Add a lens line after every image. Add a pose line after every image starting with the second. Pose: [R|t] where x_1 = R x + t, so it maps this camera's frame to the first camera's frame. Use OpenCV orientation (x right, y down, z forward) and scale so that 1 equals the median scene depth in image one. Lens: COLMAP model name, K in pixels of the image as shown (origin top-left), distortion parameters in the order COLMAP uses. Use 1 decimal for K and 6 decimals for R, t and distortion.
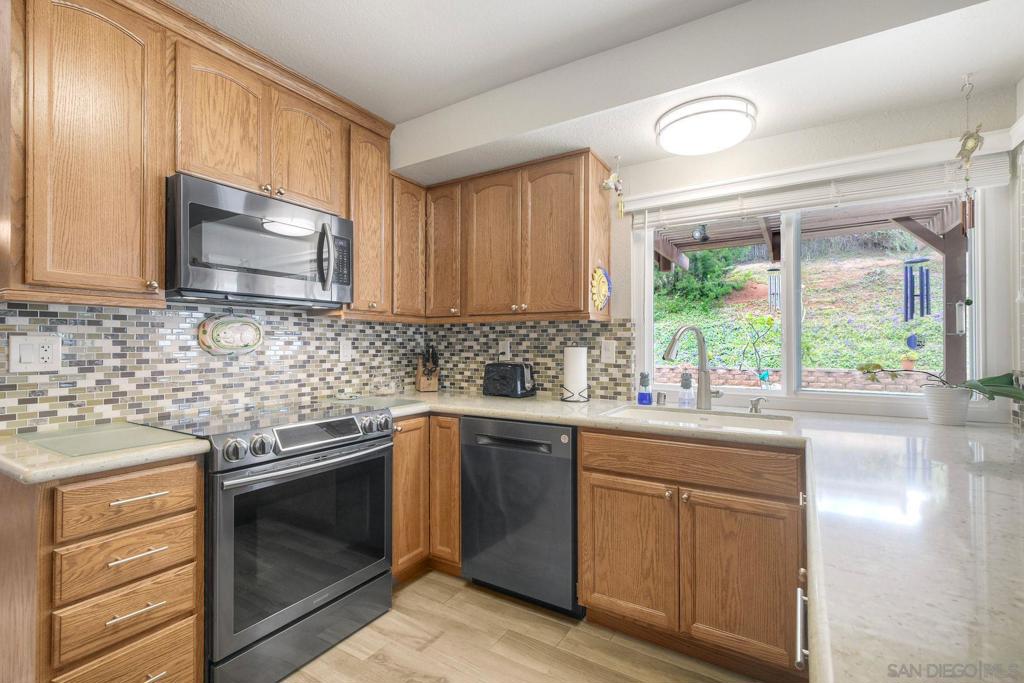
lens RADIAL K [[454.0, 0, 516.5], [0, 454.0, 341.2], [0, 0, 1]] dist [-0.006674, -0.002236]
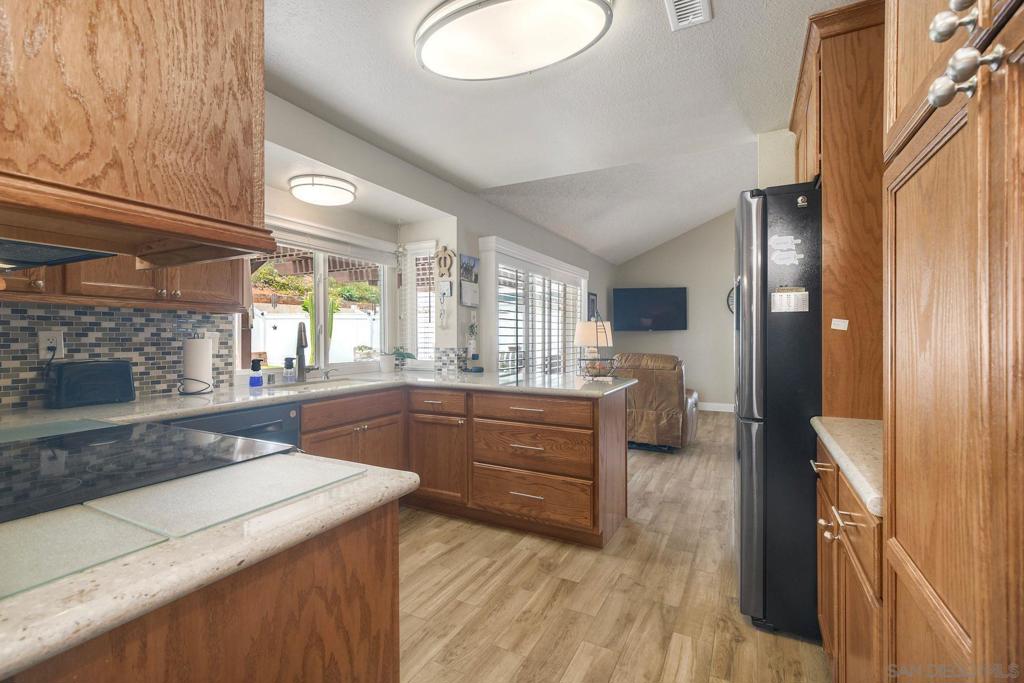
lens RADIAL K [[454.0, 0, 512.9], [0, 454.0, 337.5], [0, 0, 1]] dist [-0.006674, -0.002236]
pose [[-0.078046, -0.002848, 0.996946, -0.897328], [-0.005566, 0.999982, 0.002421, 0.004413], [-0.996934, -0.005360, -0.078060, 0.395264]]
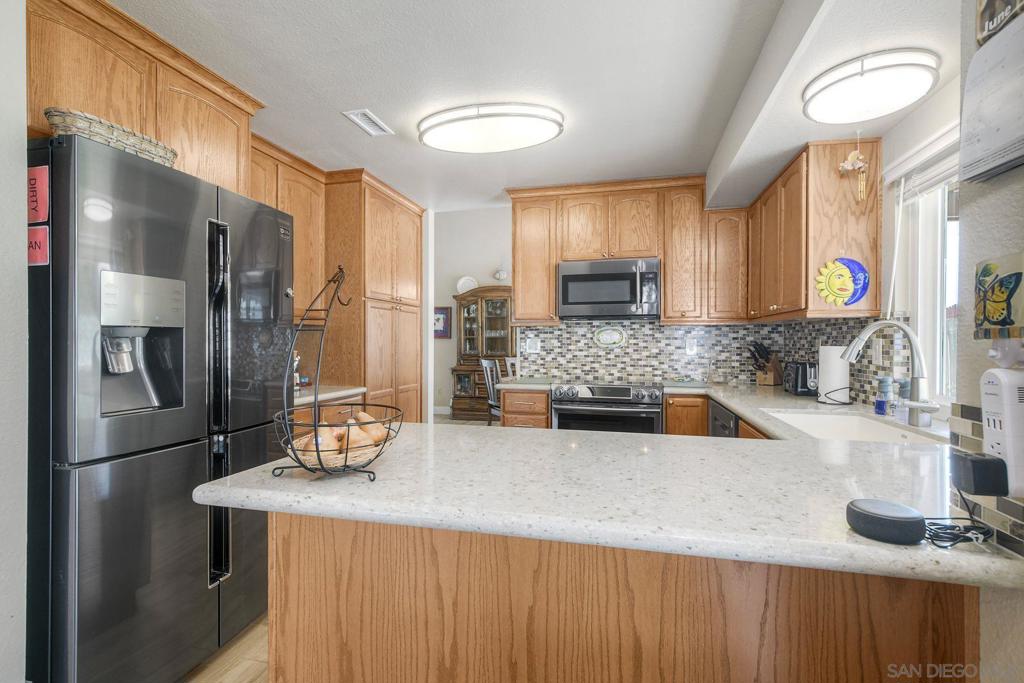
lens RADIAL K [[454.0, 0, 511.7], [0, 454.0, 342.0], [0, 0, 1]] dist [-0.006674, -0.002236]
pose [[0.297177, 0.002118, -0.954820, 0.819892], [0.004992, 0.999980, 0.003772, -0.001891], [0.954809, -0.005888, 0.297161, 0.088386]]
